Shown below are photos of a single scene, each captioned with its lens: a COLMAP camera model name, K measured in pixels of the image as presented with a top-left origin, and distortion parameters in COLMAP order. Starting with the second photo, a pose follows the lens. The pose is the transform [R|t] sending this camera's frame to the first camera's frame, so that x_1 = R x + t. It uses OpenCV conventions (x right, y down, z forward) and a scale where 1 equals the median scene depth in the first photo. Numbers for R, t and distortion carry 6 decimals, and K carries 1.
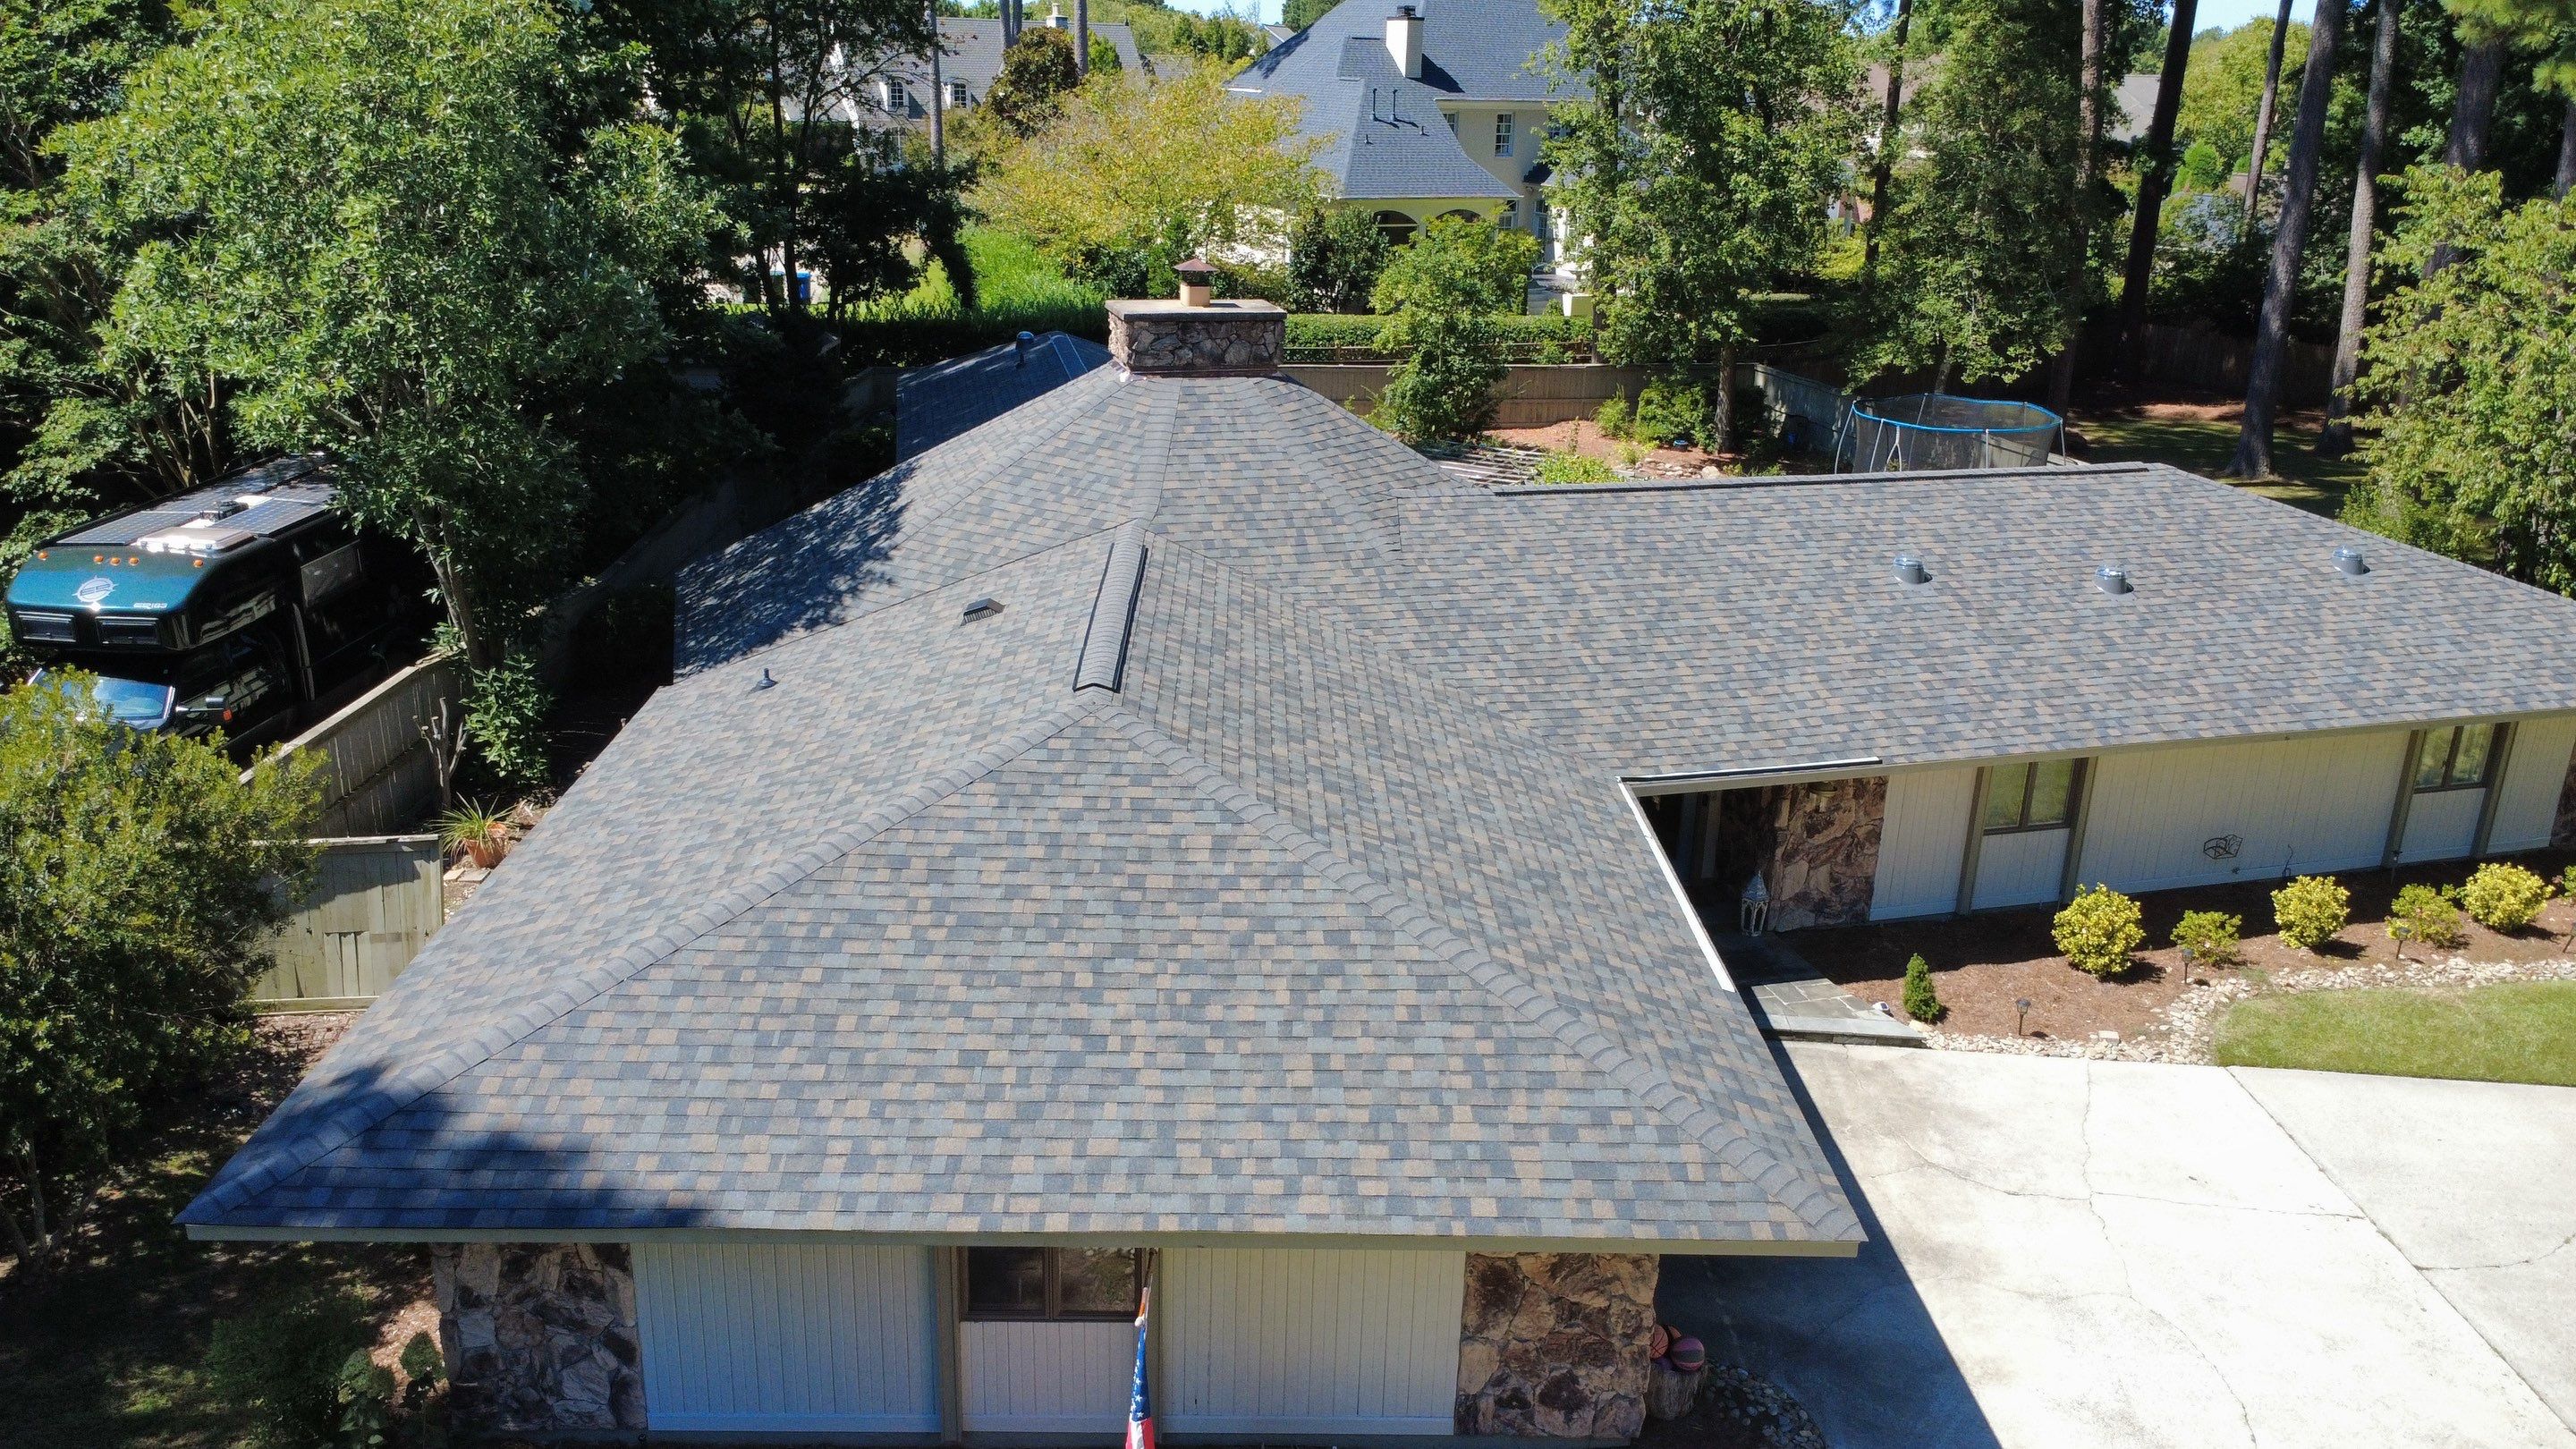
lens RADIAL K [[1925.3, 0, 1288.6], [0, 1925.3, 728.7], [0, 0, 1]] dist [0.007779, 0.000434]
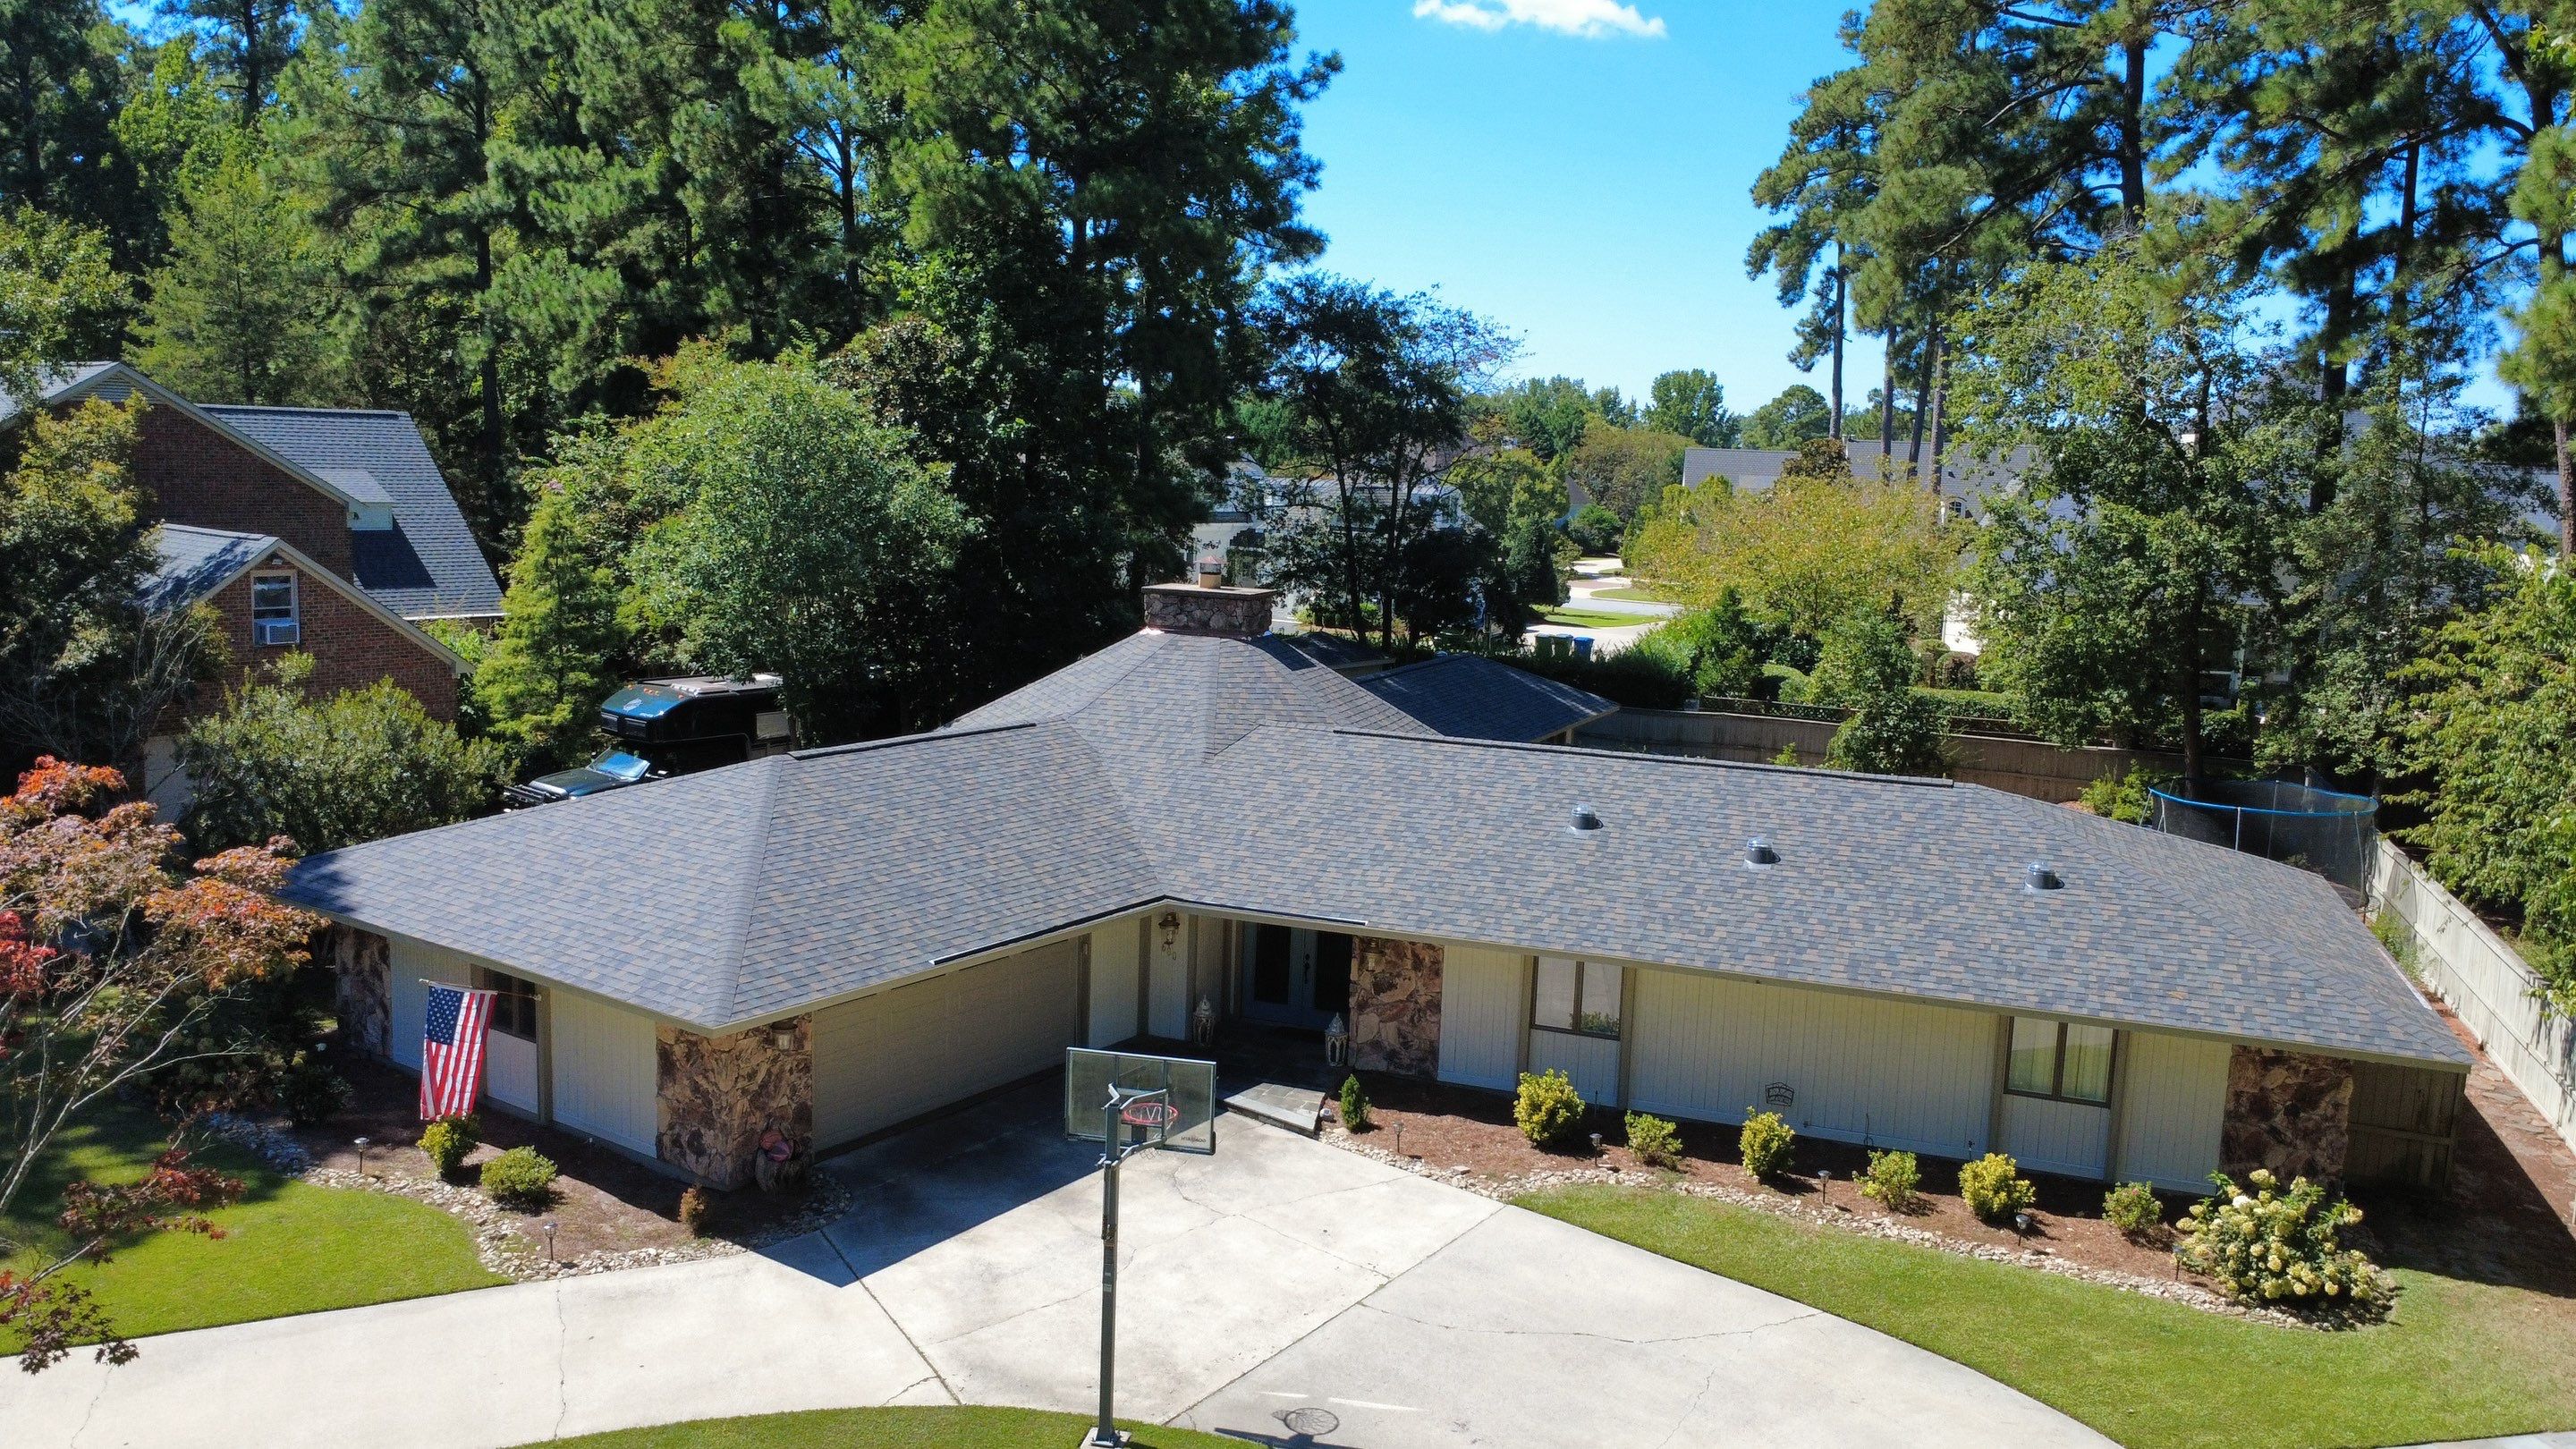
lens RADIAL K [[1925.3, 0, 1284.9], [0, 1925.3, 725.3], [0, 0, 1]] dist [0.007779, 0.000434]
pose [[0.806185, 0.086761, -0.585268, 0.945898], [-0.209381, 0.967014, -0.145063, 0.081521], [0.553376, 0.239492, 0.797758, -0.087262]]
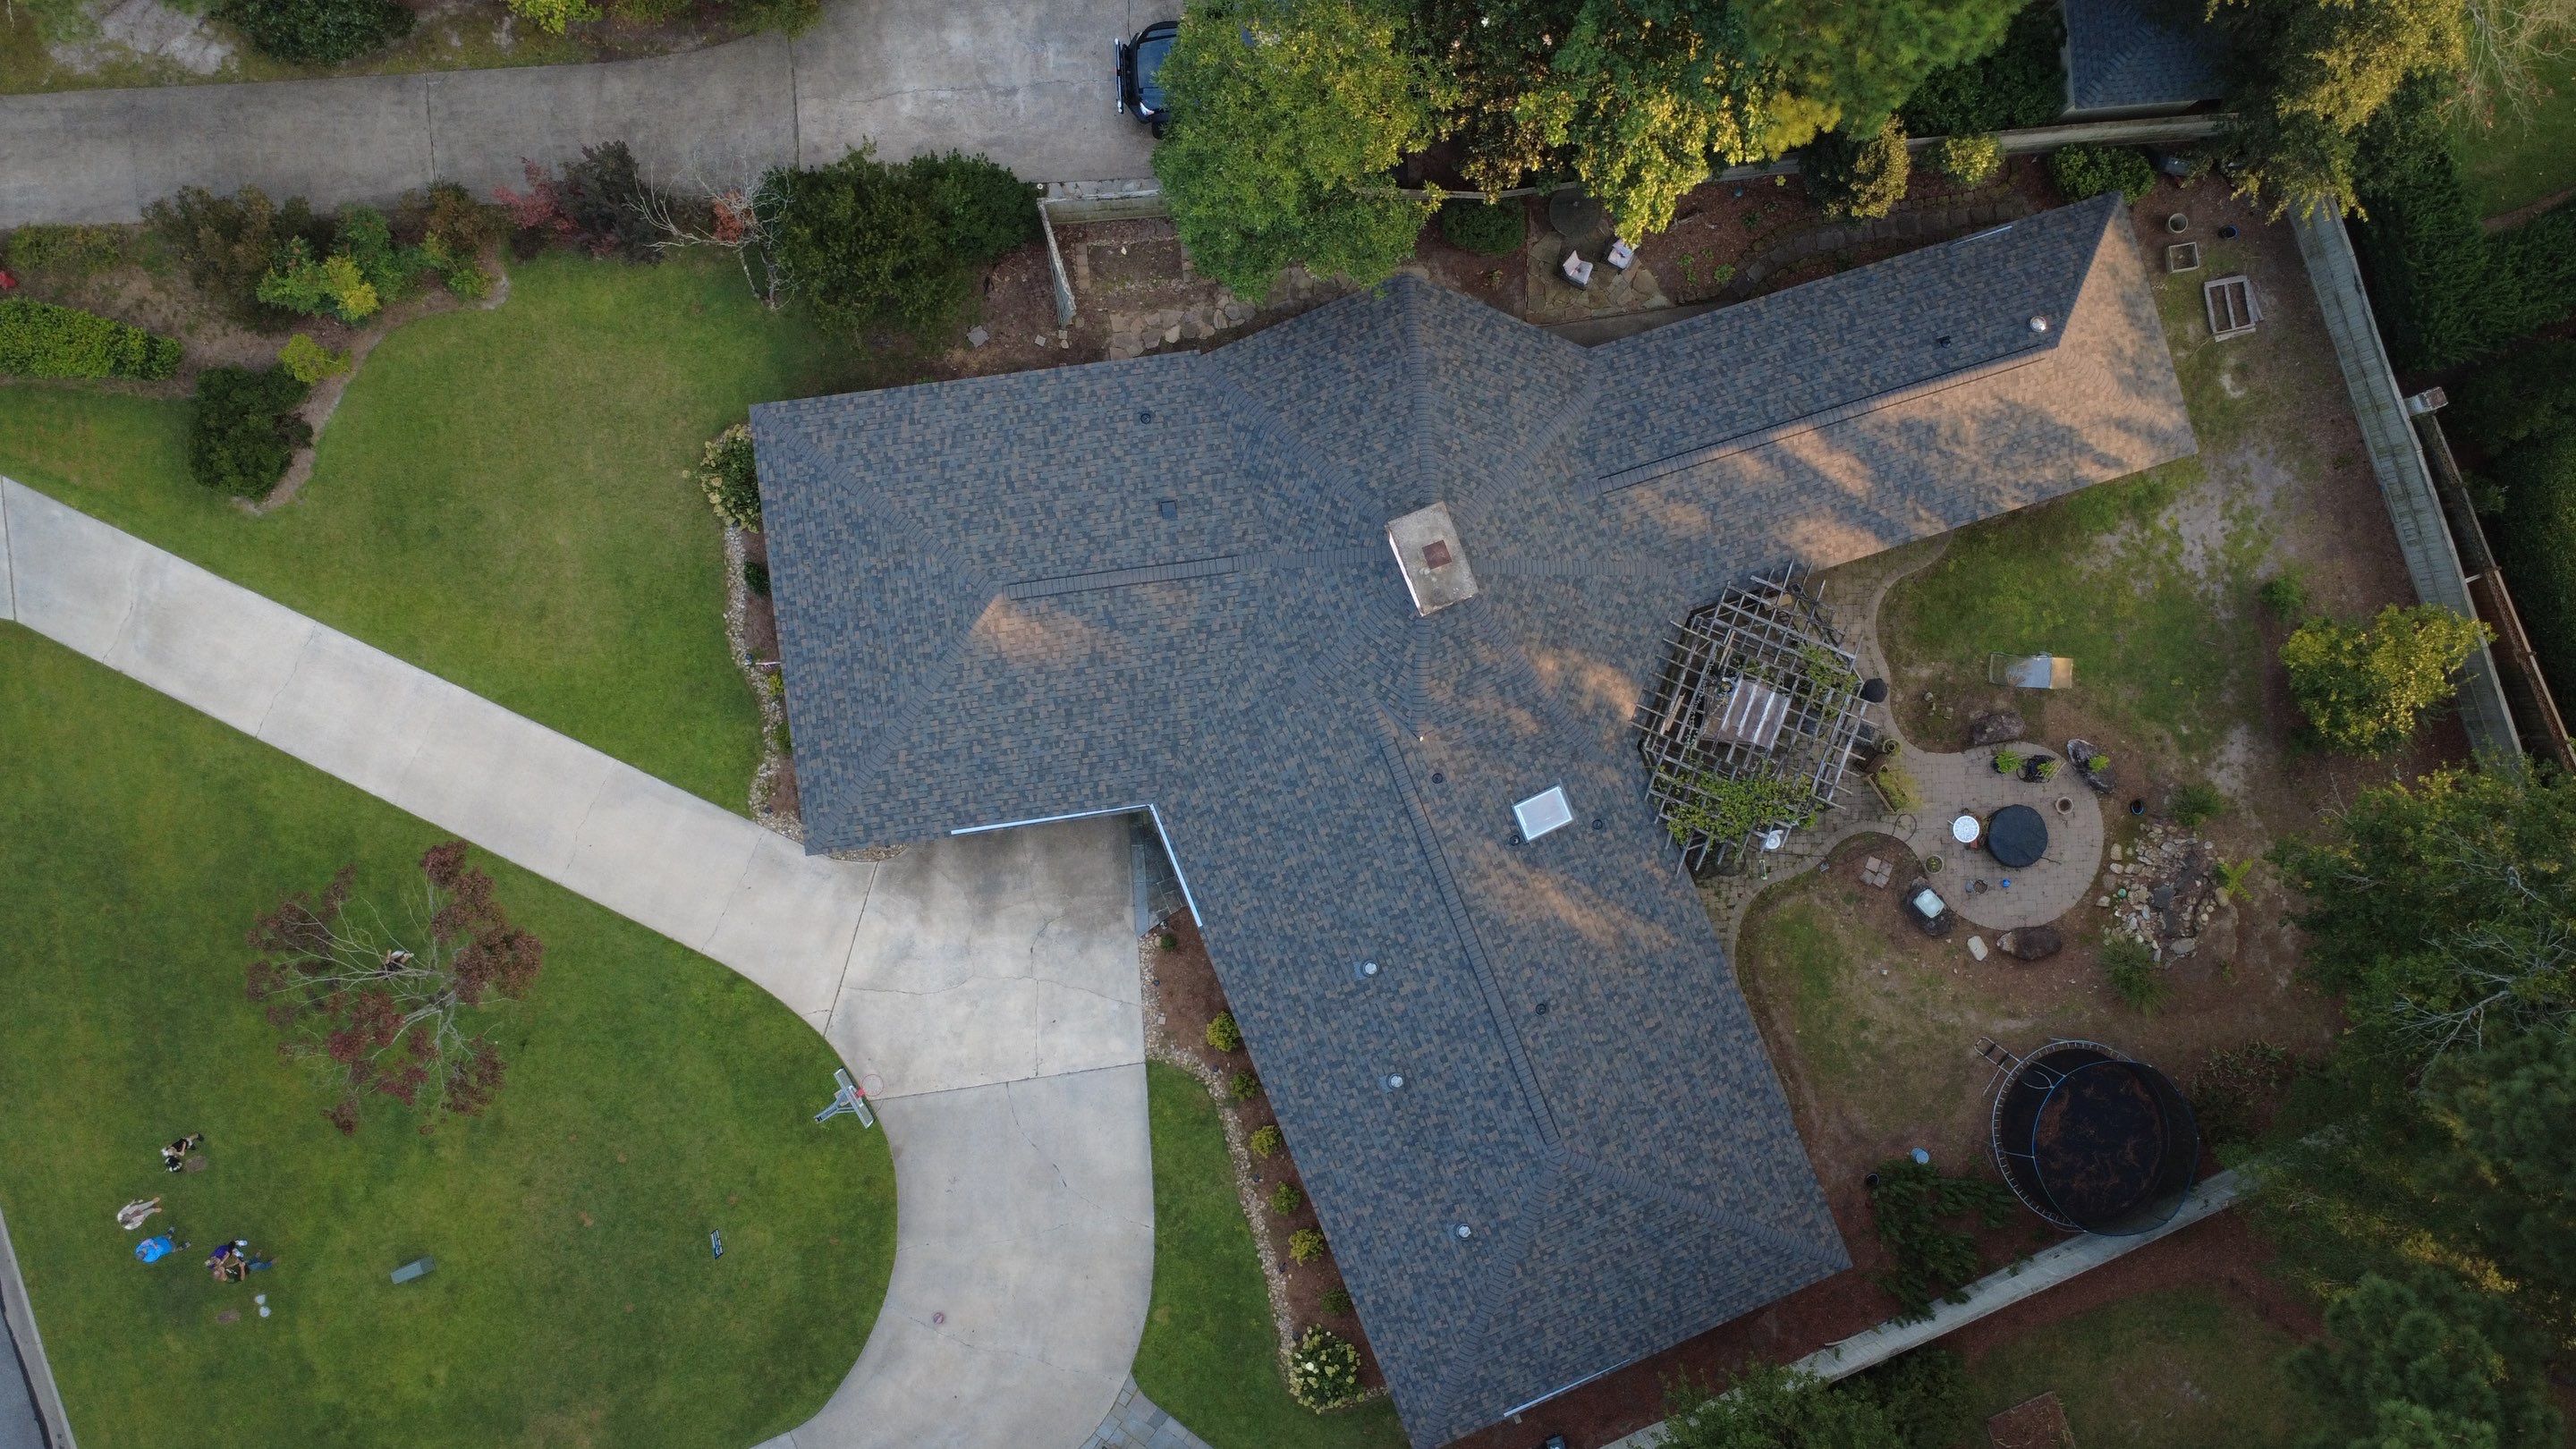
lens RADIAL K [[1925.3, 0, 1293.6], [0, 1925.3, 724.9], [0, 0, 1]] dist [0.007779, 0.000434]
pose [[0.110894, 0.992768, -0.045982, 0.180674], [-0.364276, 0.083650, 0.927527, -1.940116], [0.924665, -0.086107, 0.370918, 0.289188]]
